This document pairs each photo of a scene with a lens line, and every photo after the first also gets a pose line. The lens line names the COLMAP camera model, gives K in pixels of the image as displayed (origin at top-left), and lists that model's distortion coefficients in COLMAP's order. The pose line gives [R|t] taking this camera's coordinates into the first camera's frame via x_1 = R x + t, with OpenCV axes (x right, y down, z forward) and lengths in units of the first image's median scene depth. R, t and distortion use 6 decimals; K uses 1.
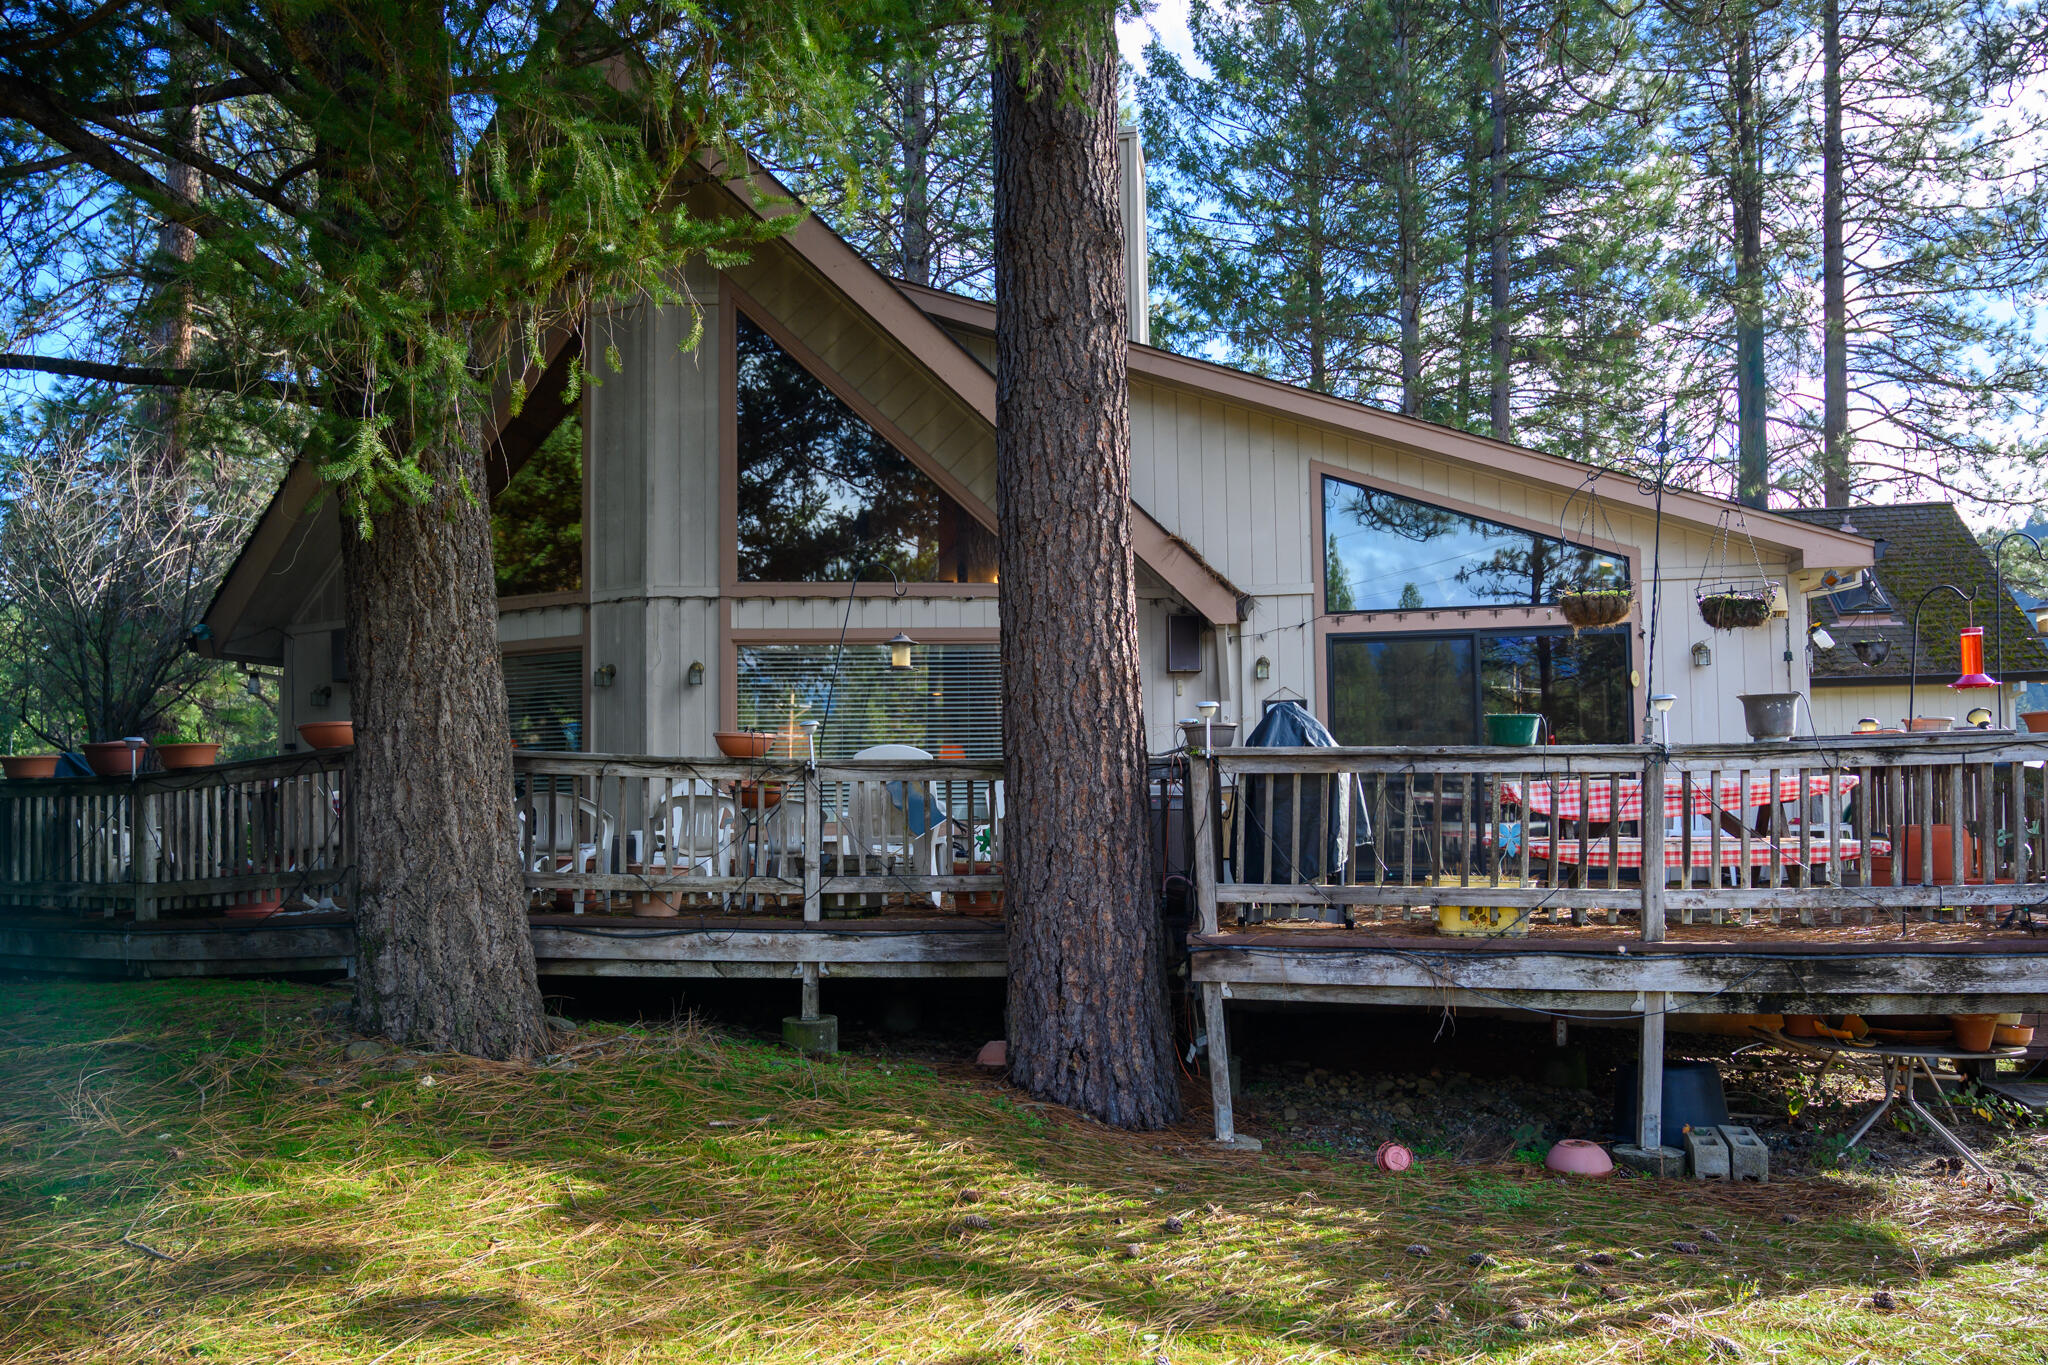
lens RADIAL K [[1409.3, 0, 1024.0], [0, 1409.3, 682.5], [0, 0, 1]] dist [-0.006802, -0.003209]
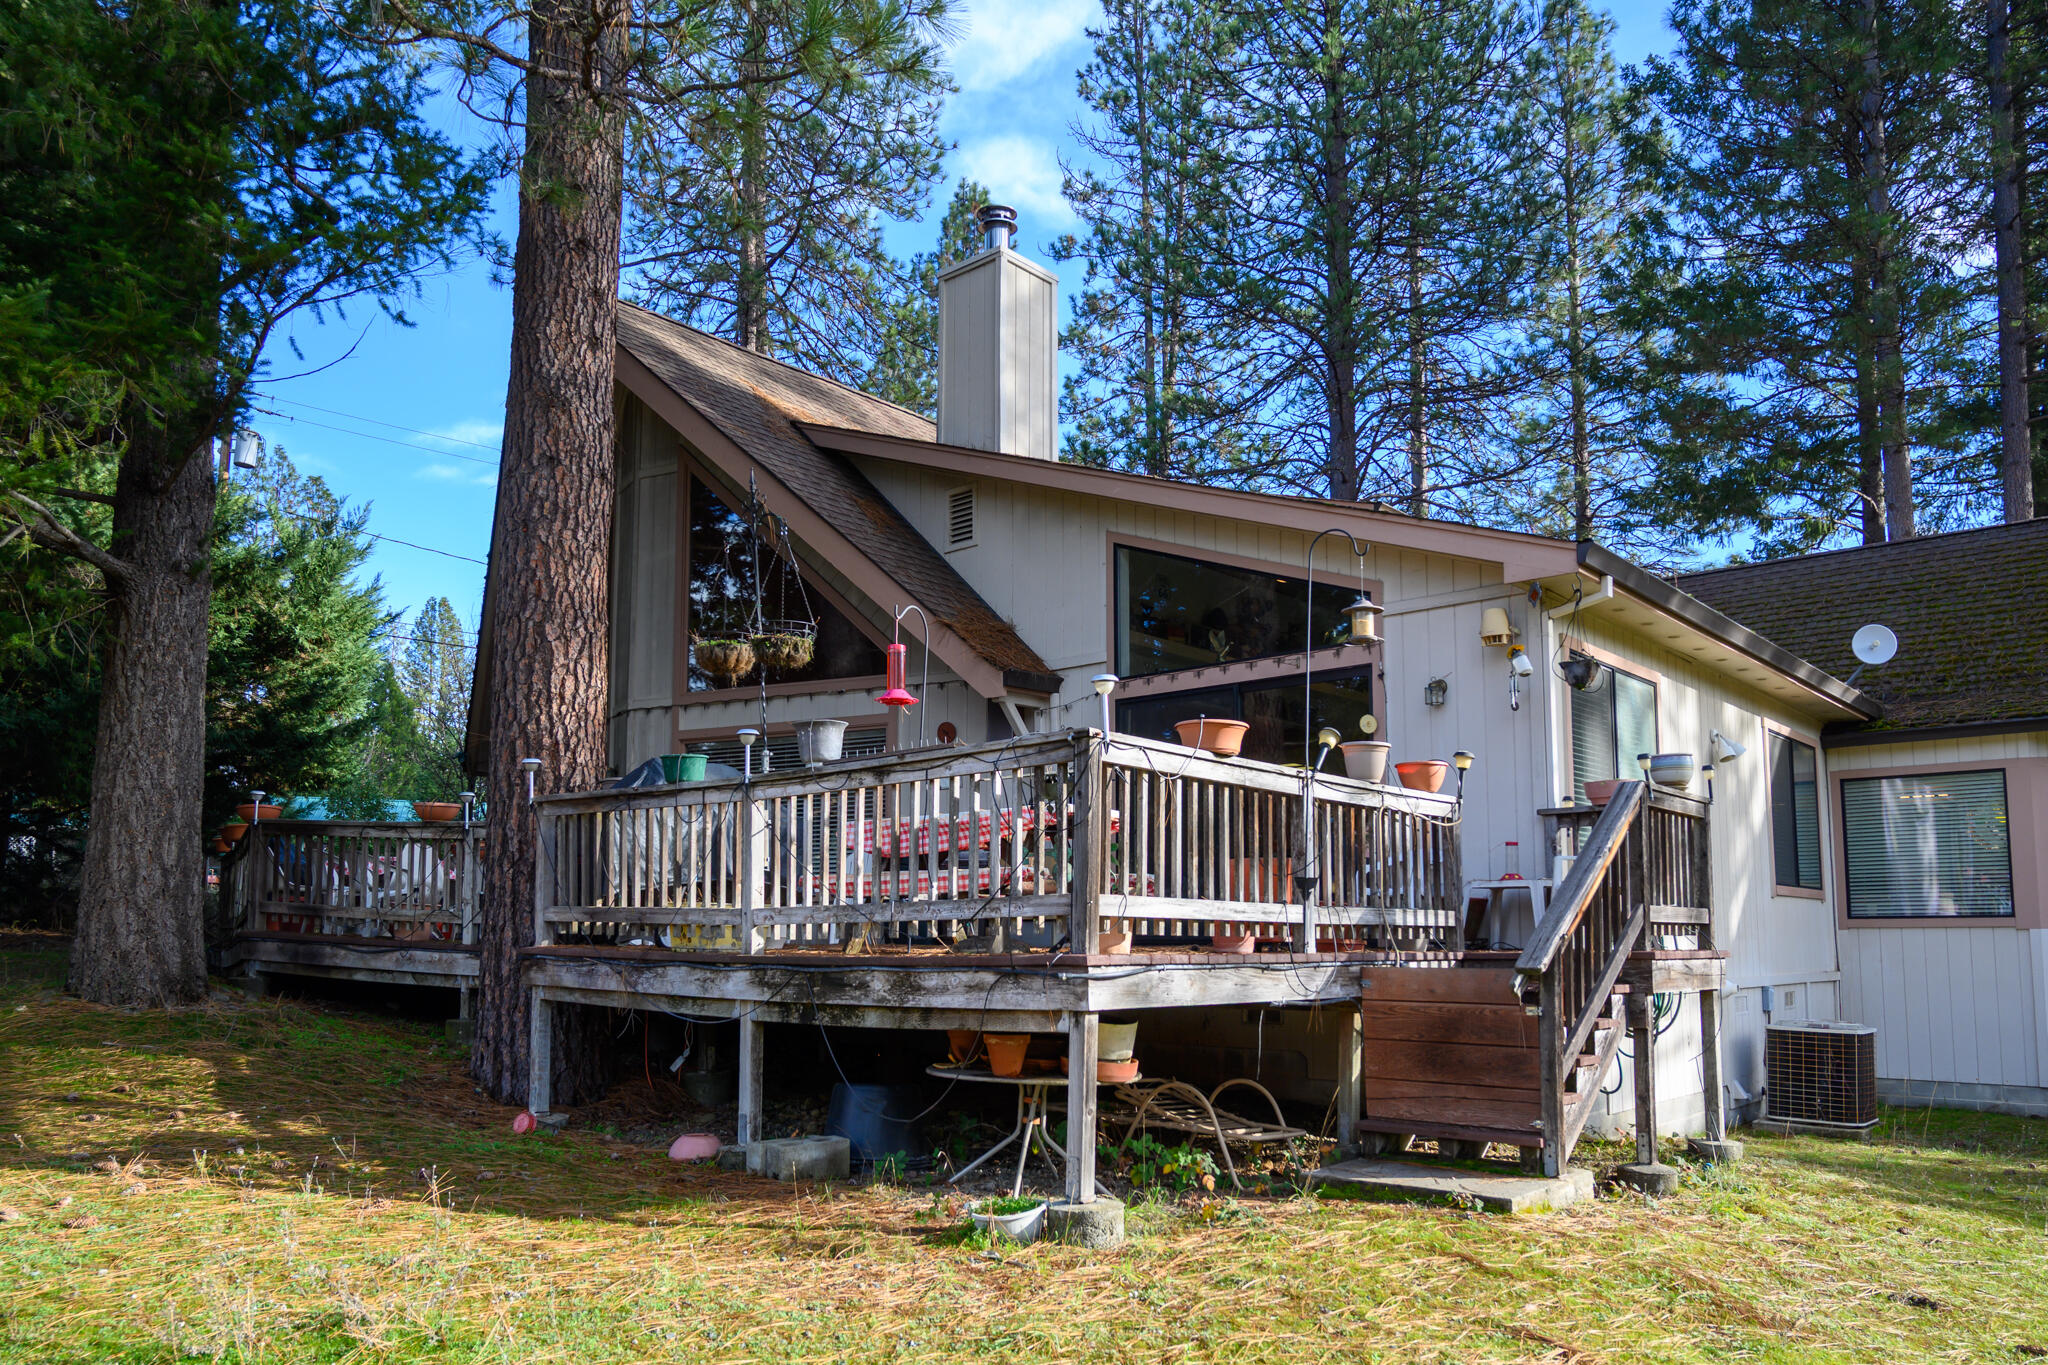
lens RADIAL K [[1443.9, 0, 1024.3], [0, 1443.9, 729.3], [0, 0, 1]] dist [-0.004565, -0.003546]
pose [[0.848530, -0.061787, -0.525528, 1.171047], [0.033916, 0.997468, -0.062513, 0.081885], [0.528060, 0.035220, 0.848477, 0.144129]]
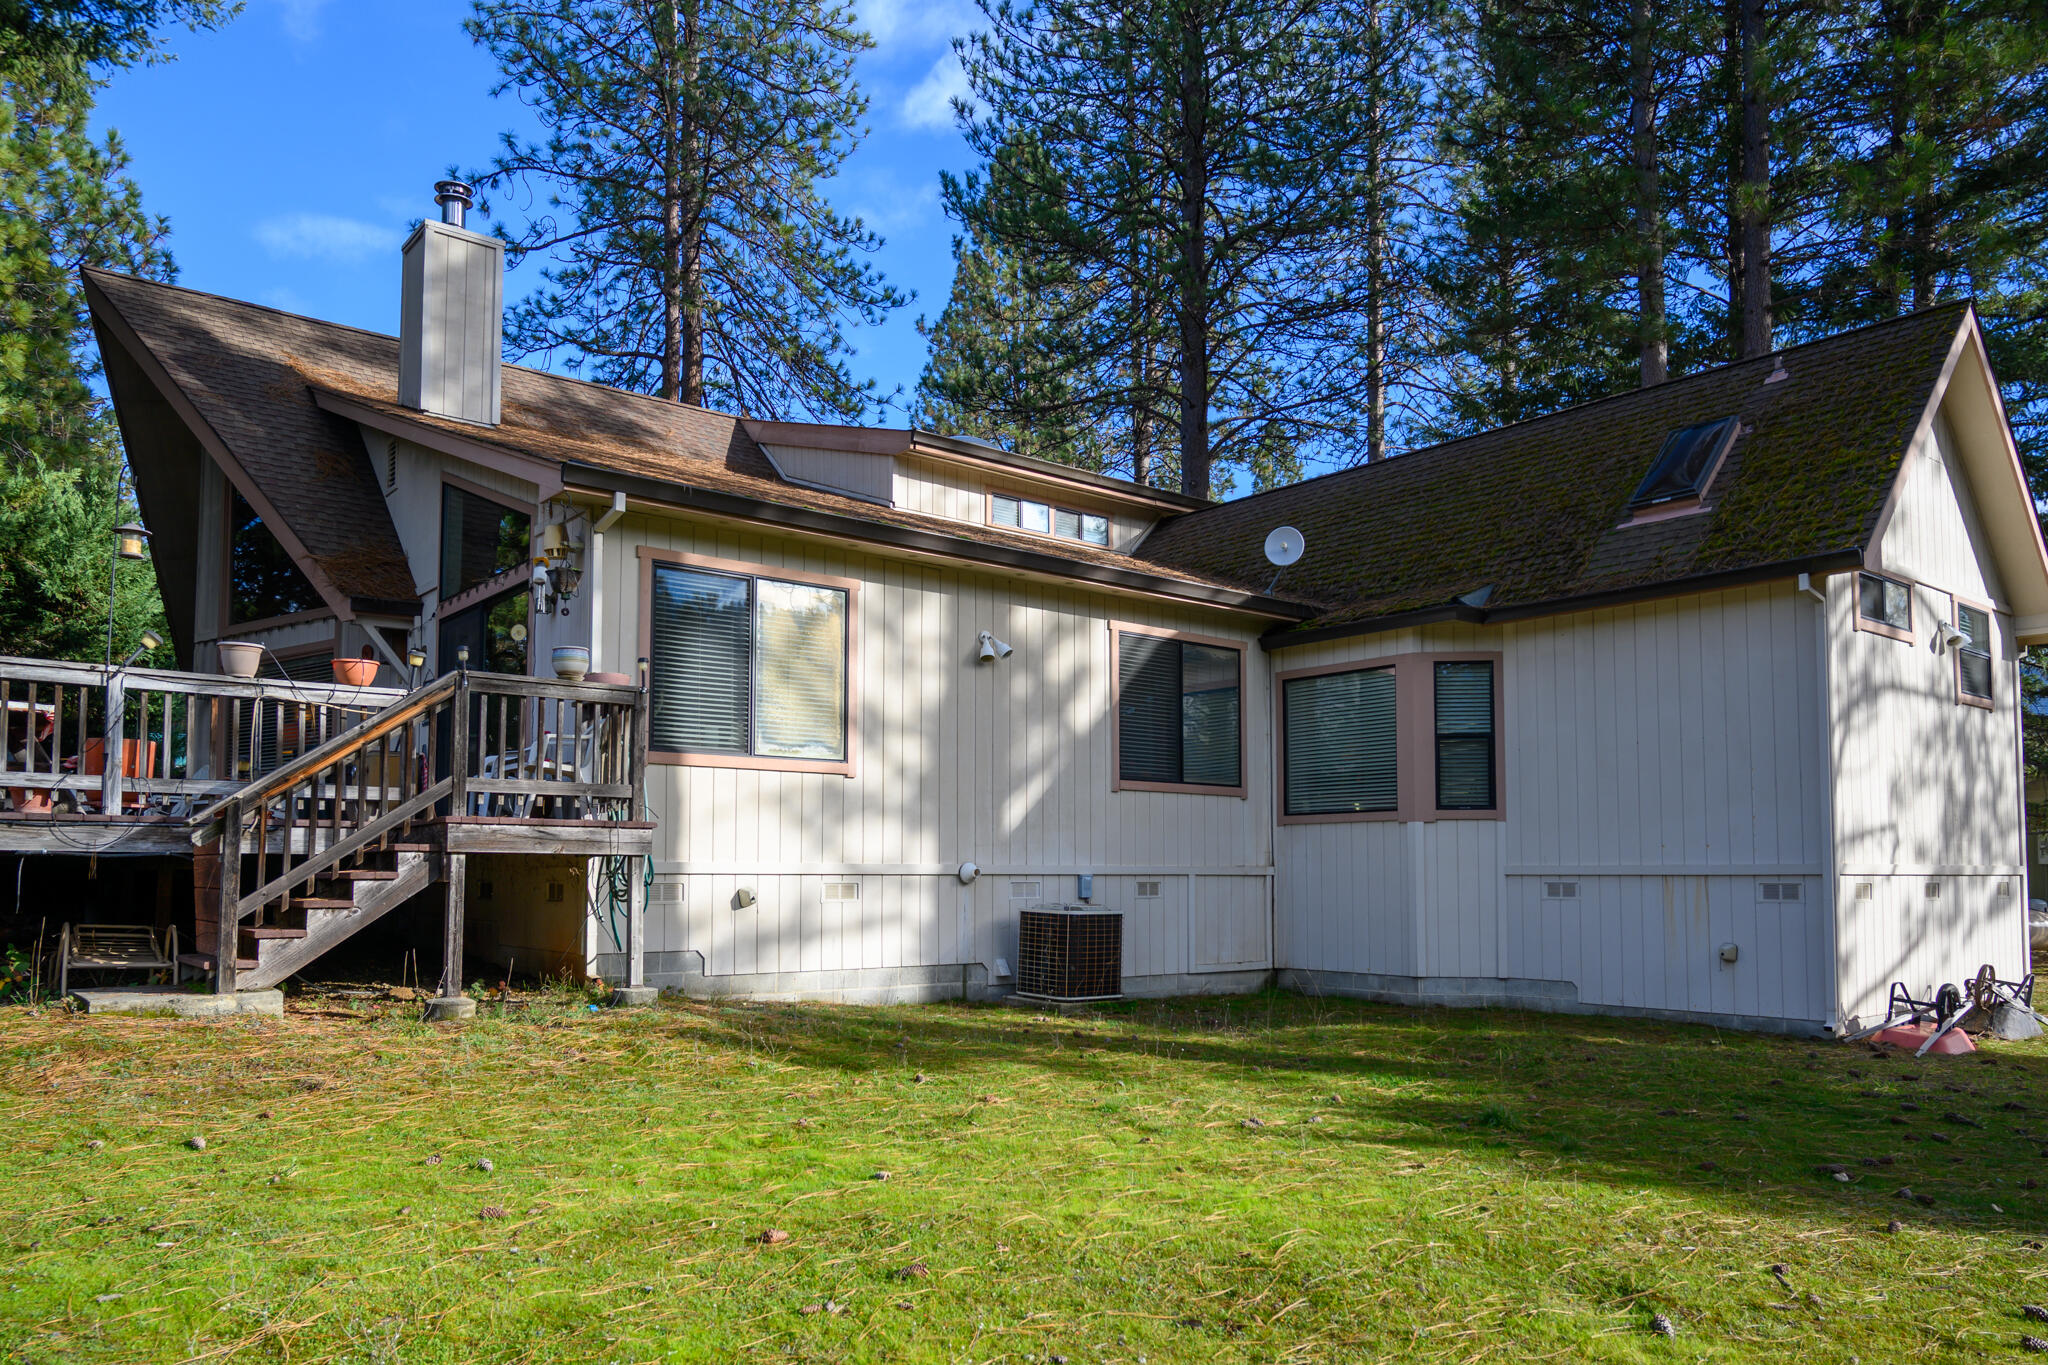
lens RADIAL K [[1407.0, 0, 1023.9], [0, 1407.0, 749.7], [0, 0, 1]] dist [-0.004303, -0.001769]
pose [[0.742514, -0.042369, -0.668489, 2.252022], [0.045424, 0.998885, -0.012856, 0.183107], [0.668288, -0.020820, 0.743611, 0.782527]]
